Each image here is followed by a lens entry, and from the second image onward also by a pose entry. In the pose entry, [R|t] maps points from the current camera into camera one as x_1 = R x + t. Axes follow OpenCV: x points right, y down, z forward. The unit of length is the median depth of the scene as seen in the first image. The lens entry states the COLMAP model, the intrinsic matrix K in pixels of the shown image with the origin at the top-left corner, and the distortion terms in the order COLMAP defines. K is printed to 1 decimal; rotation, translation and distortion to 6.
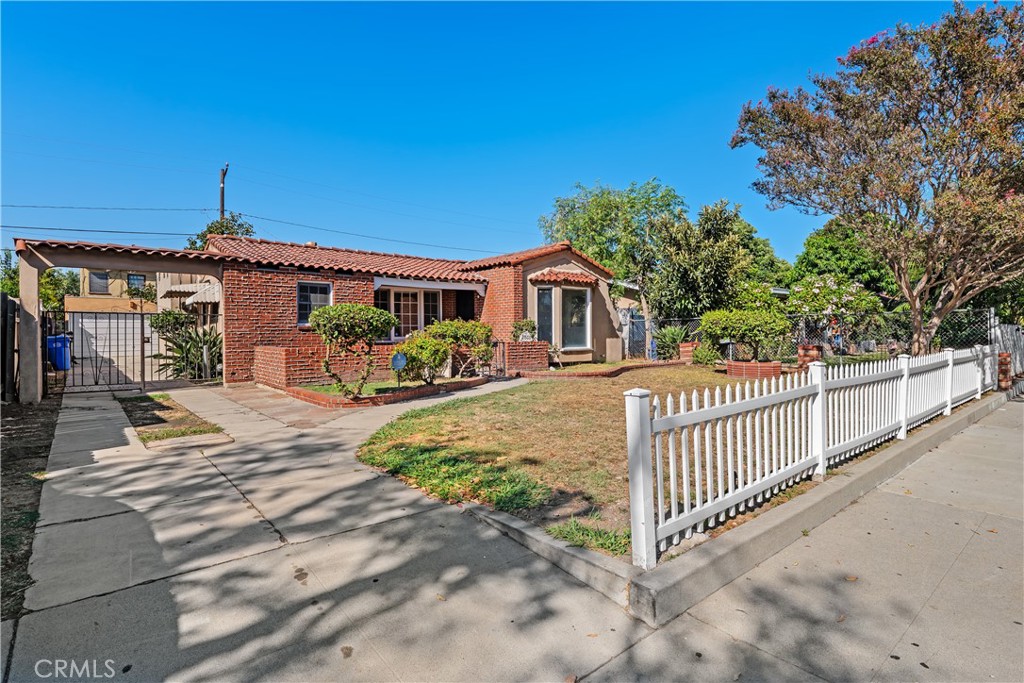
lens RADIAL K [[521.8, 0, 512.0], [0, 521.8, 341.5], [0, 0, 1]] dist [0.002645, 0.000554]
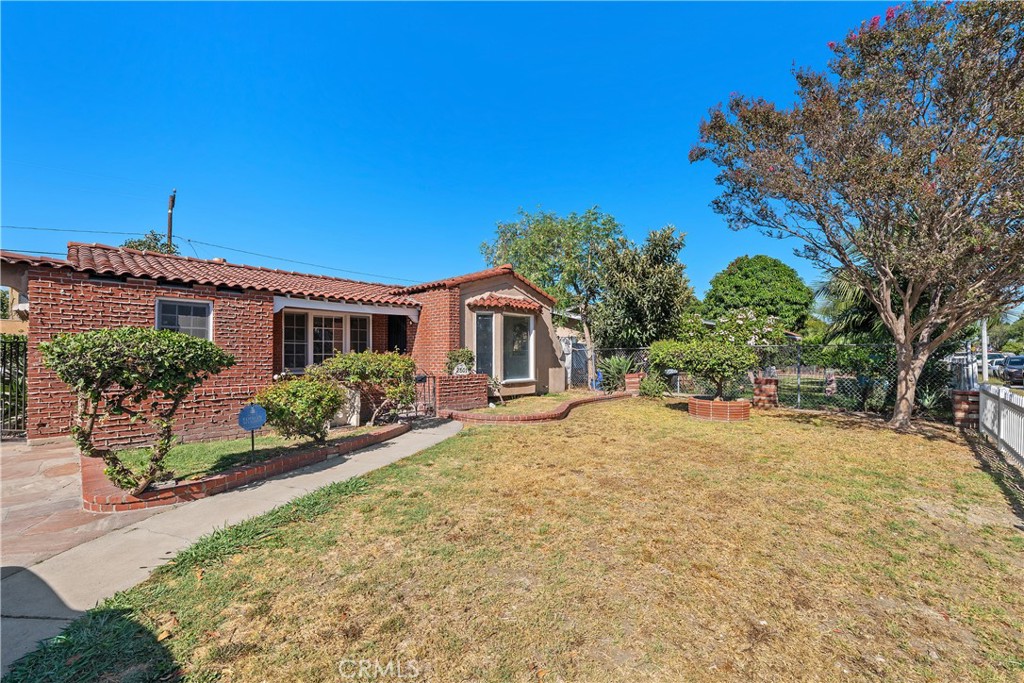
lens RADIAL K [[429.1, 0, 511.9], [0, 429.1, 348.0], [0, 0, 1]] dist [-0.002966, -0.000553]
pose [[0.993347, 0.006737, 0.114961, 0.024087], [-0.002913, 0.999438, -0.033396, -0.018306], [-0.115122, 0.032839, 0.992808, 0.247473]]
